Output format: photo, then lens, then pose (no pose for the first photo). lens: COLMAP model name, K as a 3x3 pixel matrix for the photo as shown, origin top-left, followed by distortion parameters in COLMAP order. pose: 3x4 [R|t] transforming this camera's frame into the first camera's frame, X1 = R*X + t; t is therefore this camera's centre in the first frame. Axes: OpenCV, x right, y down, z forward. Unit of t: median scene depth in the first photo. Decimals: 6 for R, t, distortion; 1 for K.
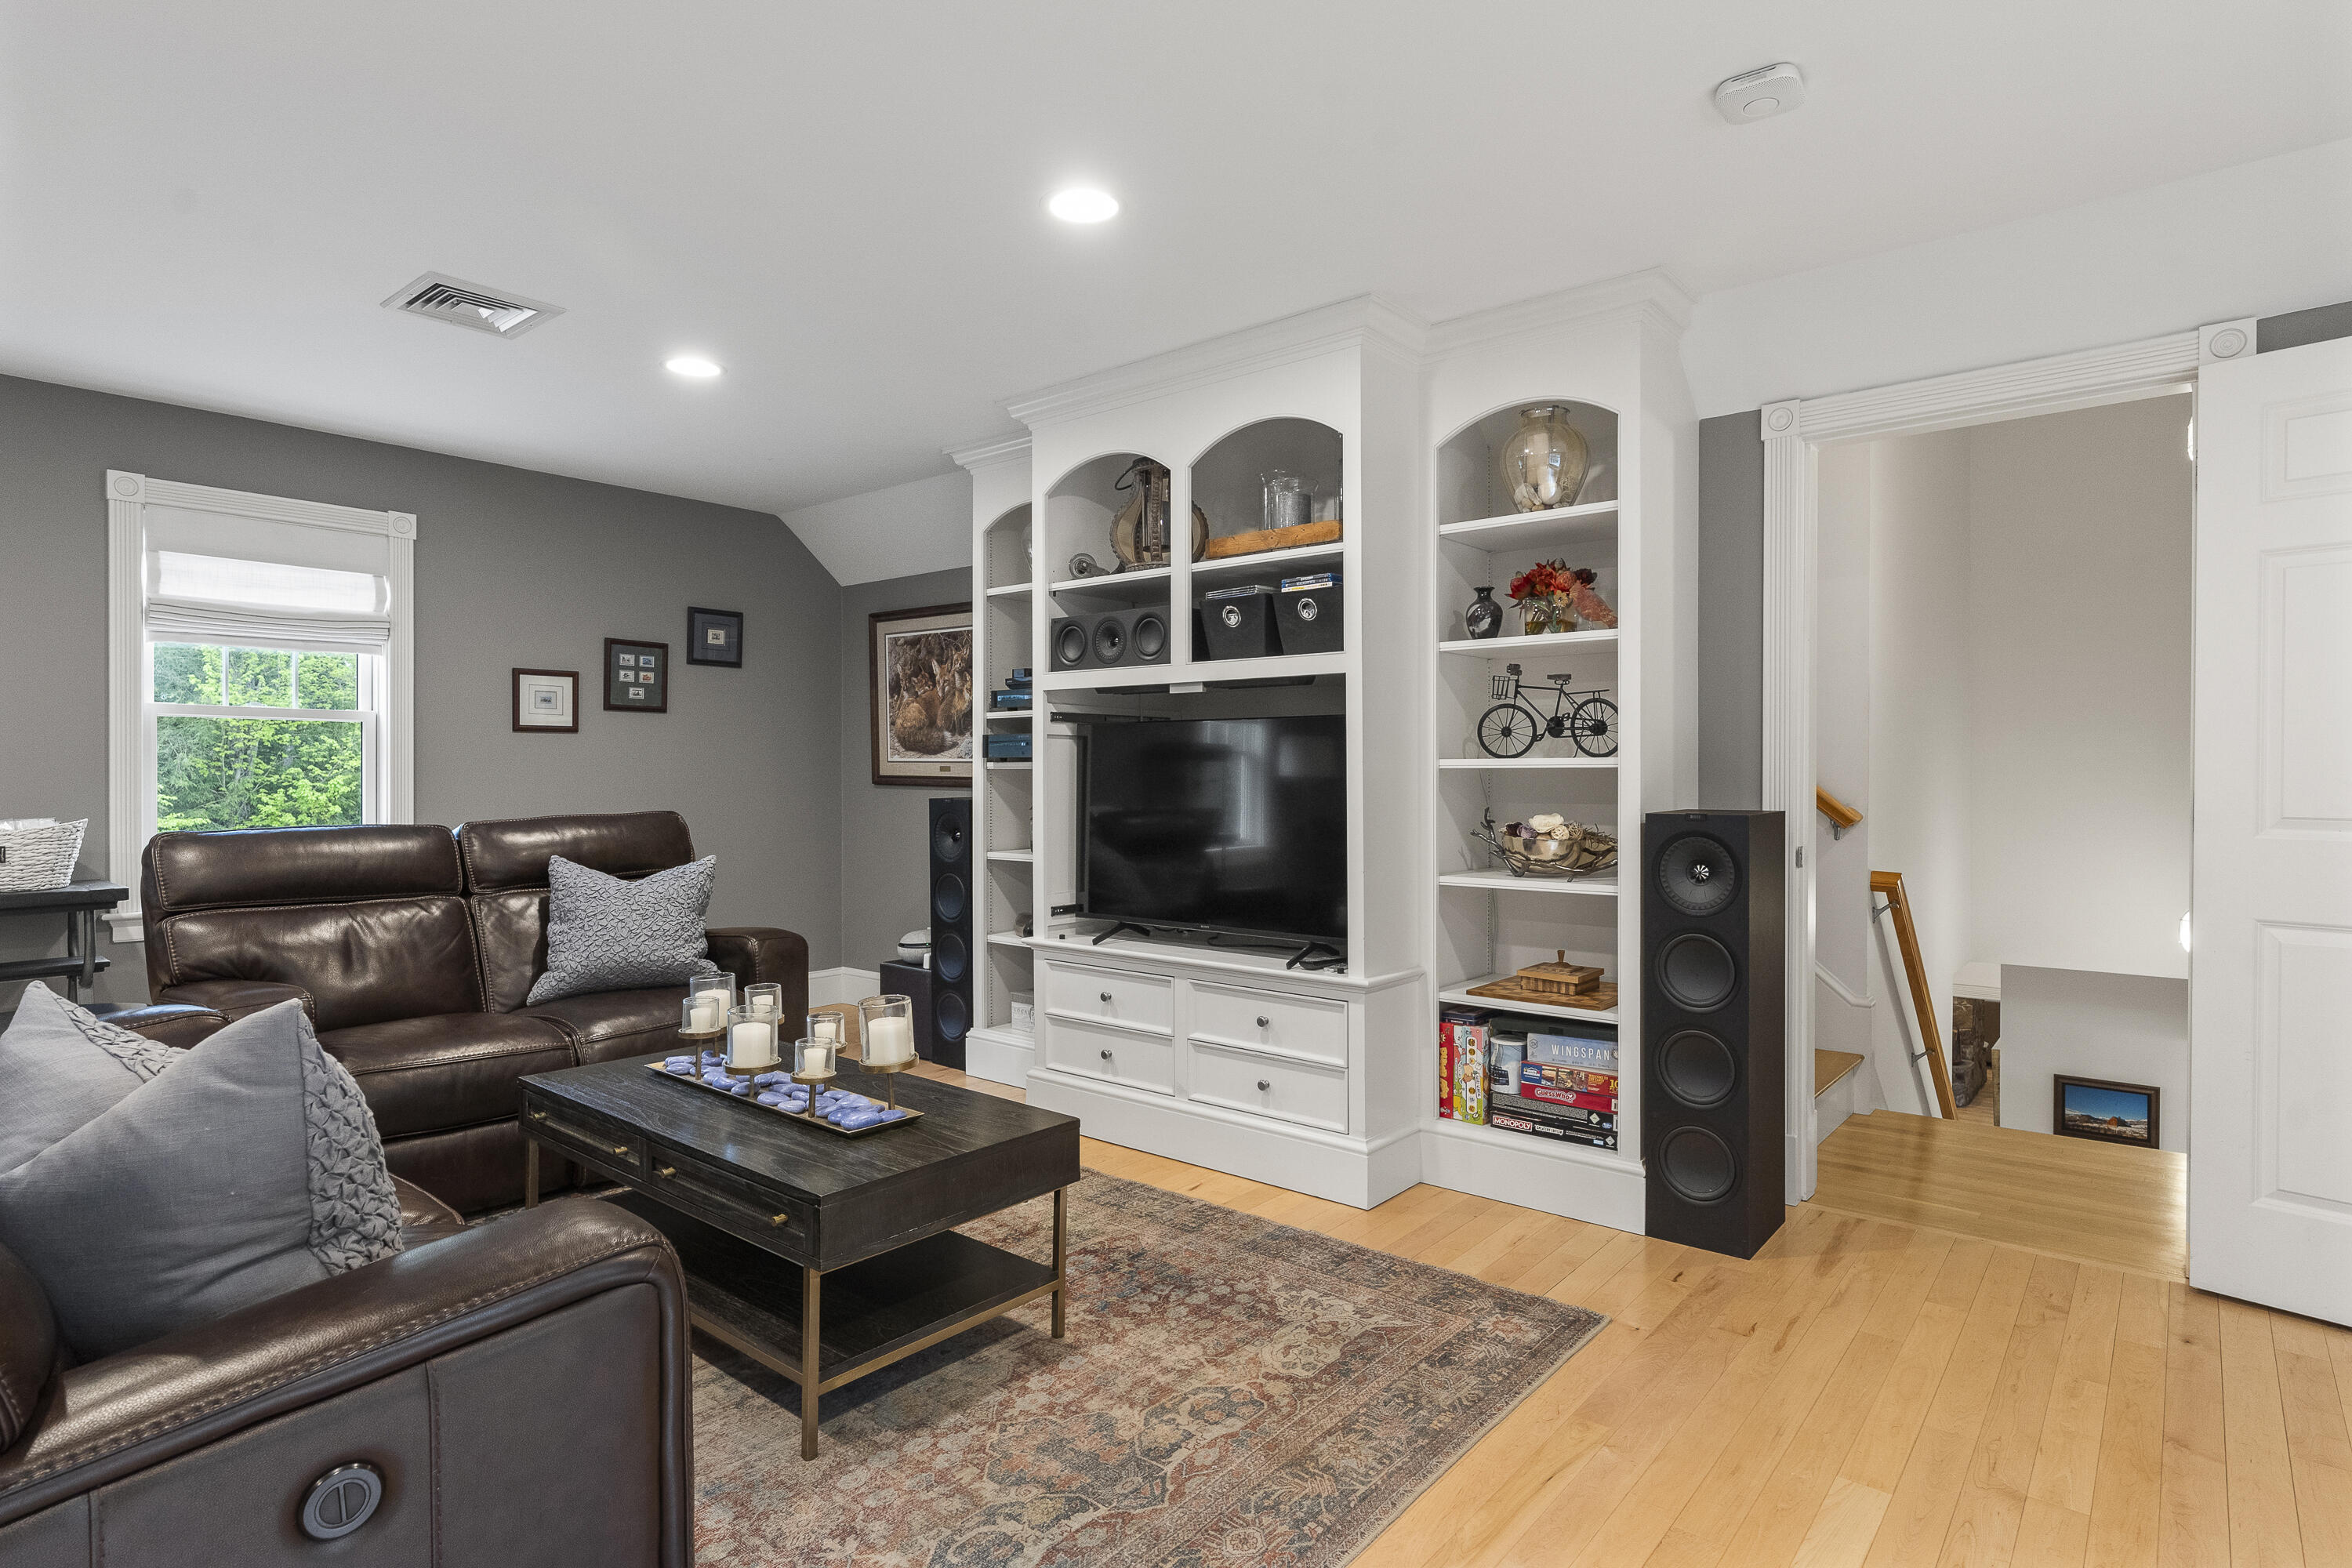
lens RADIAL K [[1227.6, 0, 1176.0], [0, 1227.6, 784.0], [0, 0, 1]] dist [-0.002615, -0.000386]
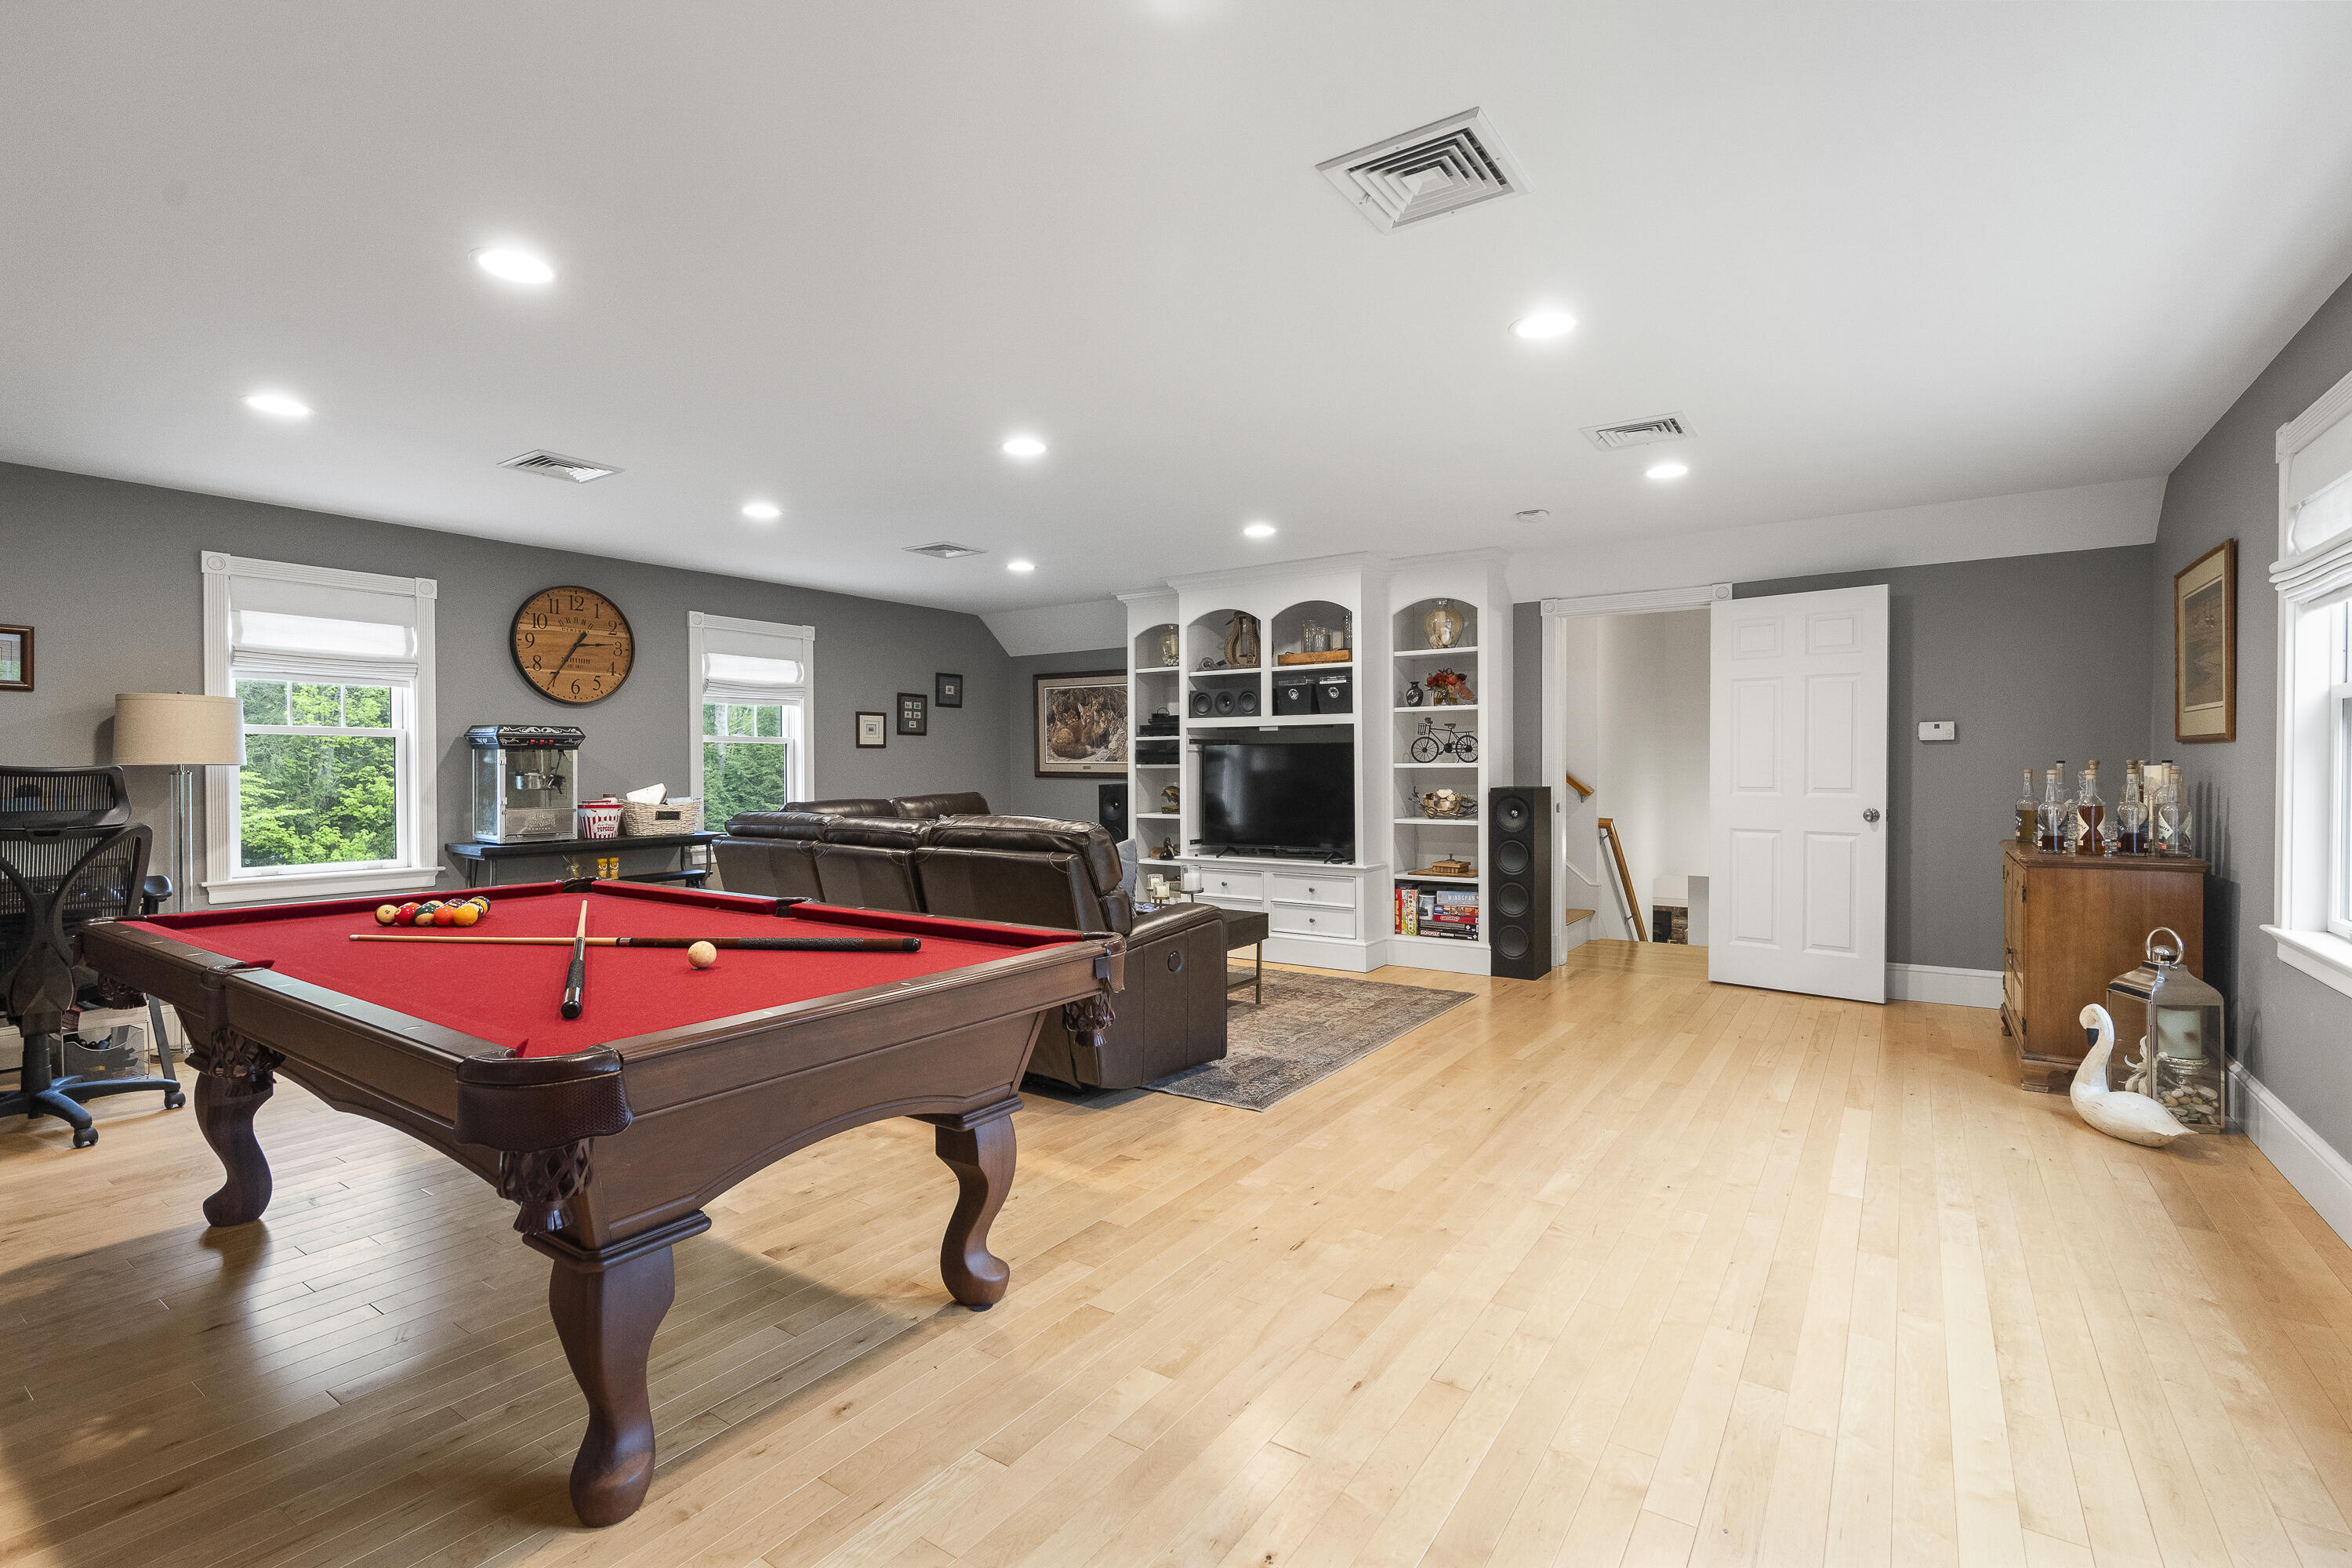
lens RADIAL K [[1071.6, 0, 1176.0], [0, 1071.6, 784.0], [0, 0, 1]] dist [-0.011545, -0.000169]
pose [[0.995677, -0.006707, 0.092636, -0.326832], [0.005913, 0.999943, 0.008848, -0.003418], [-0.092690, -0.008262, 0.995661, -0.789158]]
